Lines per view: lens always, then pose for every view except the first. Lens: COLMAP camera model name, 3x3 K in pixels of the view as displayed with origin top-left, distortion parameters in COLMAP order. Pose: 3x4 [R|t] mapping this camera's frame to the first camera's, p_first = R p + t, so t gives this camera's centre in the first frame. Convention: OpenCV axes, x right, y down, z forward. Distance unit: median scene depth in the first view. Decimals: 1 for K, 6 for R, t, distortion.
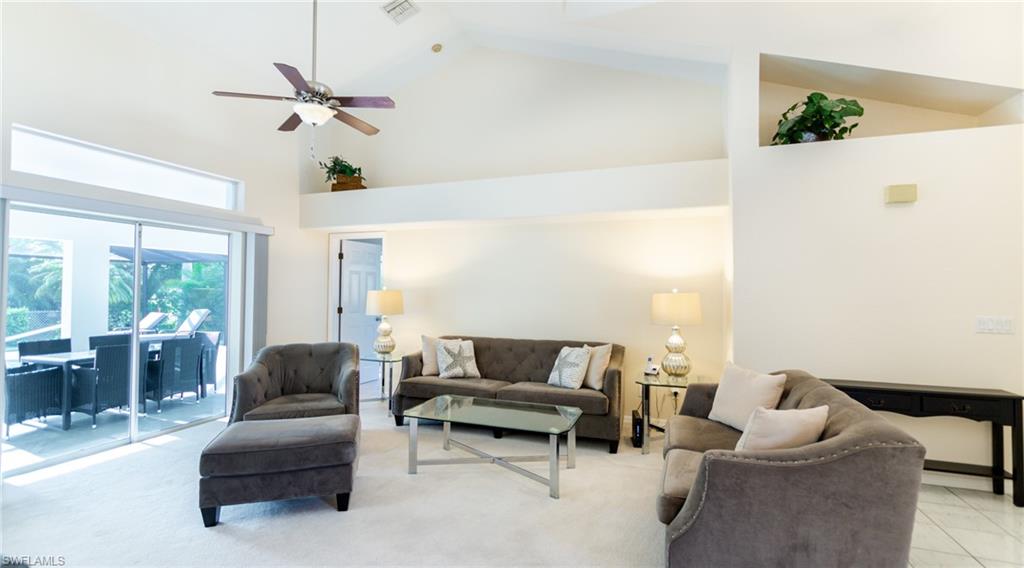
lens RADIAL K [[443.0, 0, 519.3], [0, 443.0, 280.6], [0, 0, 1]] dist [0.003159, 0.000102]
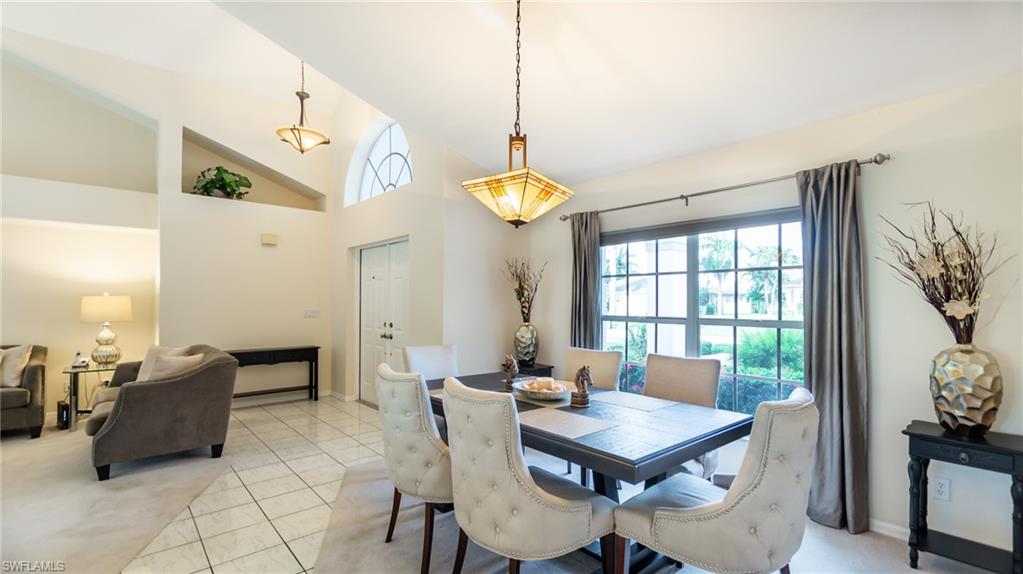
lens RADIAL K [[459.2, 0, 505.7], [0, 459.2, 298.8], [0, 0, 1]] dist [0.002106, -0.000132]
pose [[0.507264, 0.001048, 0.861790, -0.177605], [-0.017005, 0.999817, 0.008794, 0.004739], [-0.861623, -0.019115, 0.507188, -0.576367]]
